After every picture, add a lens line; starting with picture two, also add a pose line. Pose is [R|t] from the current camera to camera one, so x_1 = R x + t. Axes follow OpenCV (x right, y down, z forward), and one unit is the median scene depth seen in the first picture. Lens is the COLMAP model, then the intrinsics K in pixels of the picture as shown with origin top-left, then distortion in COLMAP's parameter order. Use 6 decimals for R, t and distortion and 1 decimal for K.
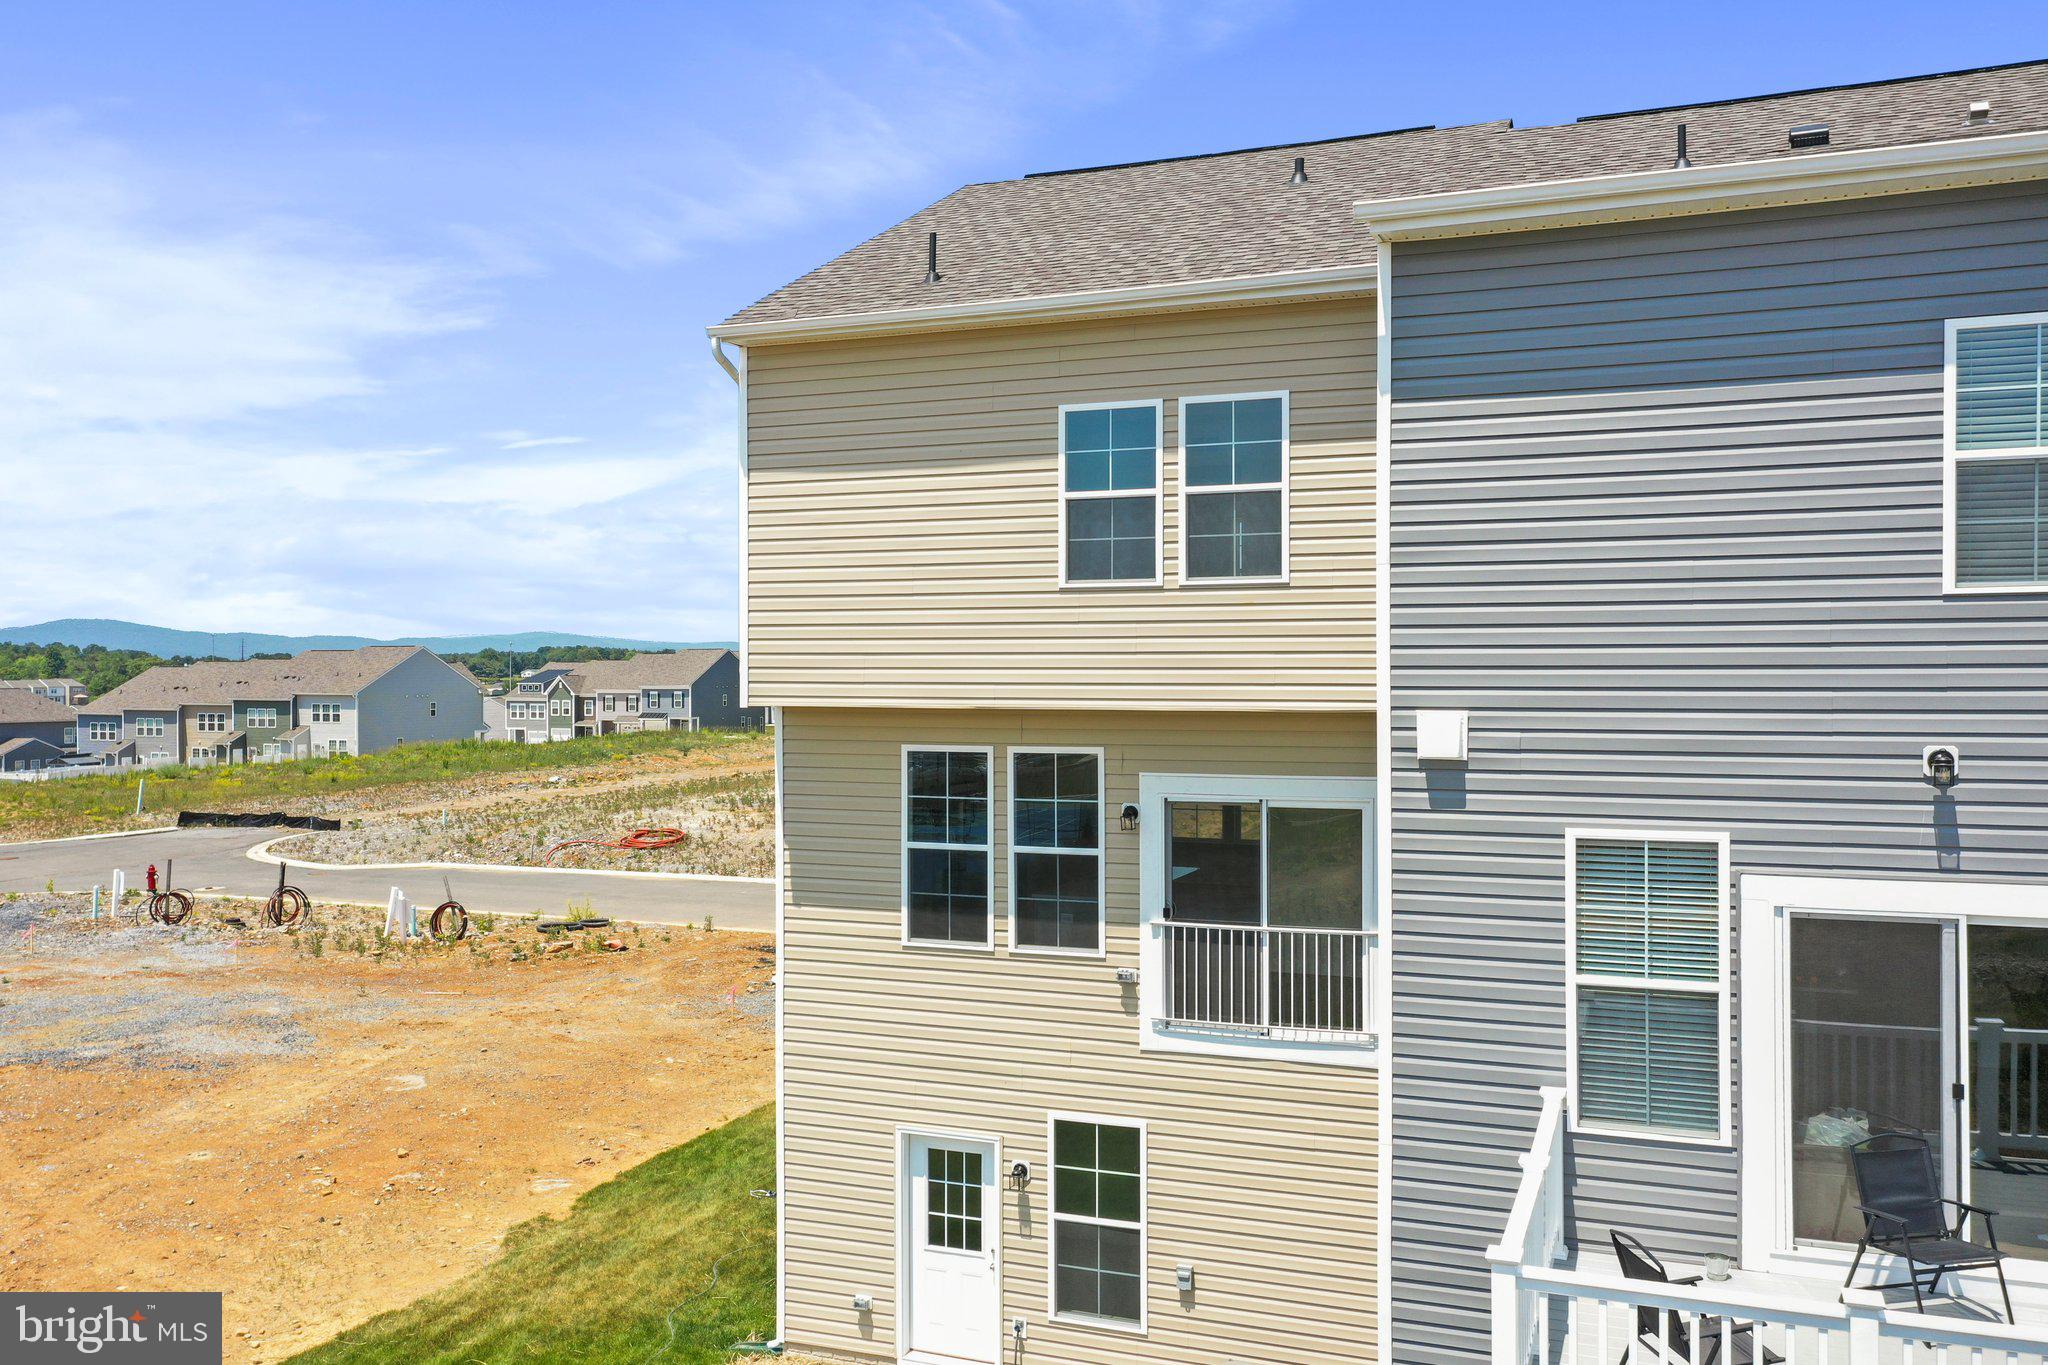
lens RADIAL K [[1649.9, 0, 1019.0], [0, 1649.9, 687.7], [0, 0, 1]] dist [-0.001448, 0.016835]
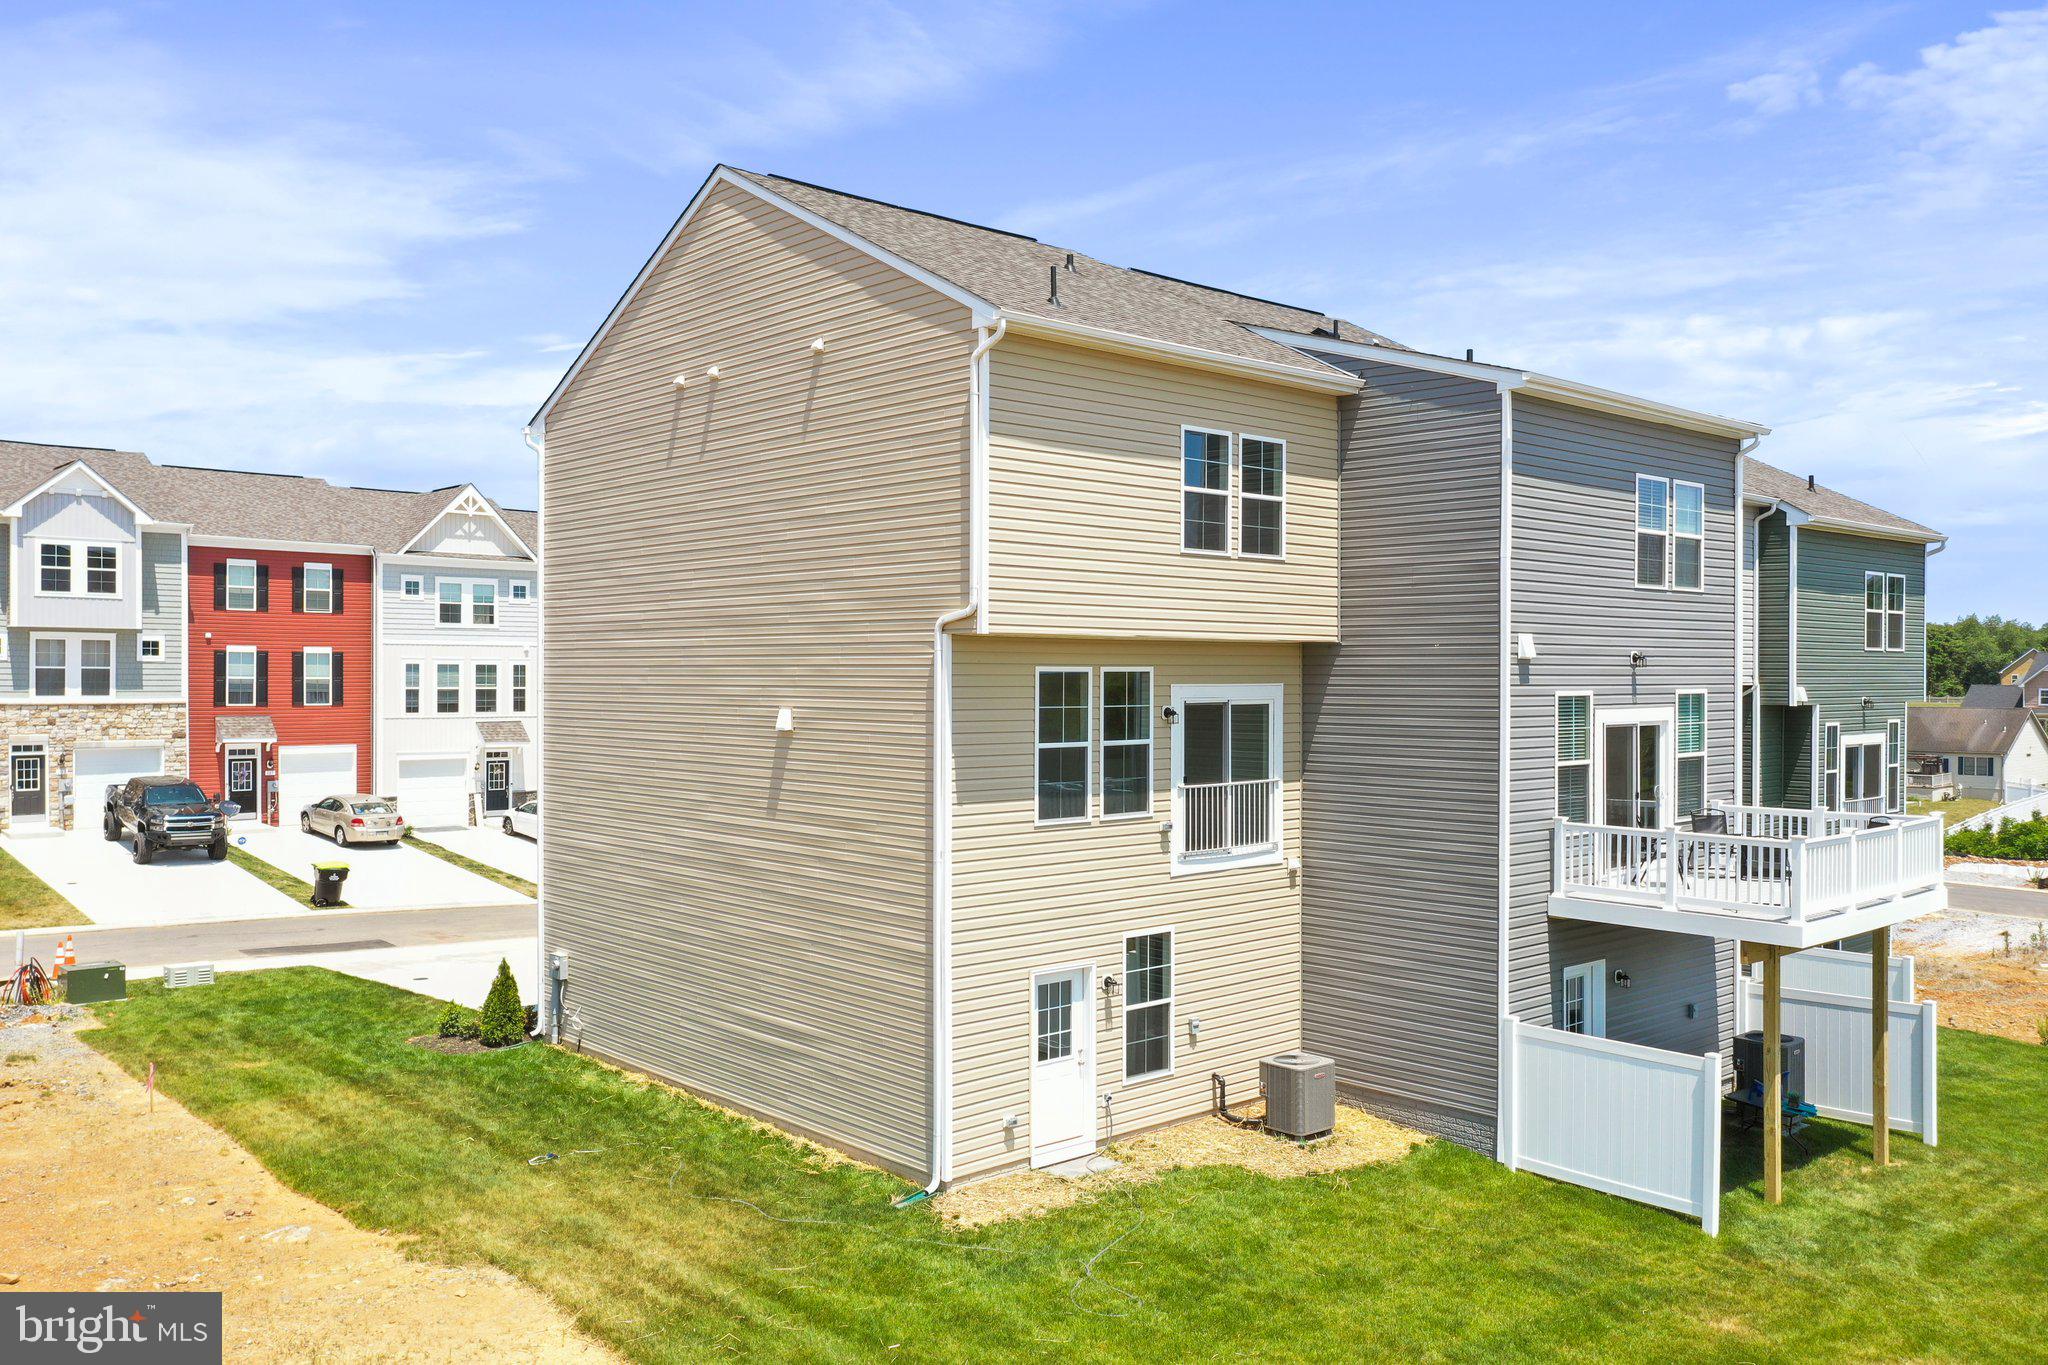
lens RADIAL K [[1649.9, 0, 1037.2], [0, 1649.9, 686.0], [0, 0, 1]] dist [-0.001448, 0.016835]
pose [[0.437189, -0.003421, 0.899363, -1.271353], [0.003924, 0.999991, 0.001897, 0.049991], [-0.899361, 0.002699, 0.437199, 0.475640]]
